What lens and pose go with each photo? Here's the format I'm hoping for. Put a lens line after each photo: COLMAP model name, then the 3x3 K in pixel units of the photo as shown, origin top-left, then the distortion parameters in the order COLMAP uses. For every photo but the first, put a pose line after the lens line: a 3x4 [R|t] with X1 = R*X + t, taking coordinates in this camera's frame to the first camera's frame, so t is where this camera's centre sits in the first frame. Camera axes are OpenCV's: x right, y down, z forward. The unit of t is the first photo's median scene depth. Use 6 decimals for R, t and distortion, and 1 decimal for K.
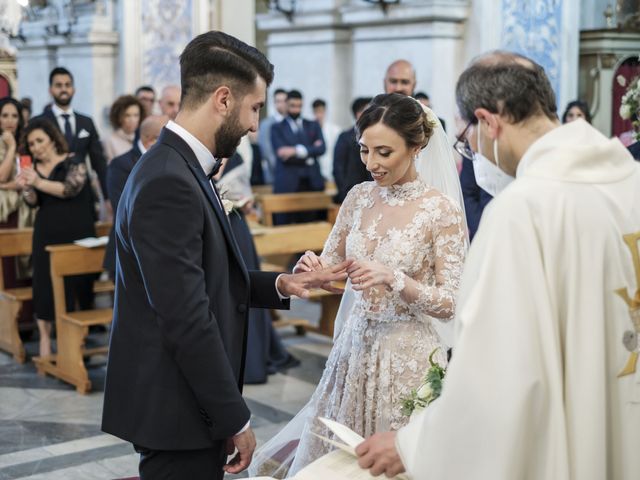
lens RADIAL K [[1151.8, 0, 319.7], [0, 1151.8, 239.7], [0, 0, 1]] dist [-0.021333, 0.000000]
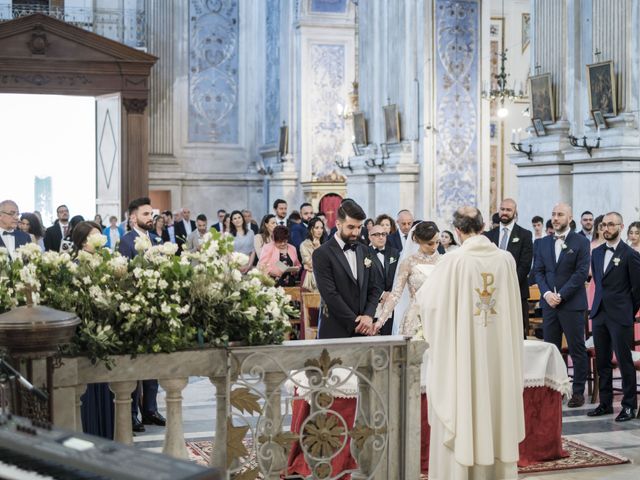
lens RADIAL K [[1151.8, 0, 320.0], [0, 1151.8, 239.8], [0, 0, 1]] dist [-0.021333, 0.000000]
pose [[0.954331, 0.007513, -0.298656, 0.111267], [-0.036057, 0.995273, -0.090180, 0.029086], [0.296567, 0.096830, 0.950091, -0.279416]]
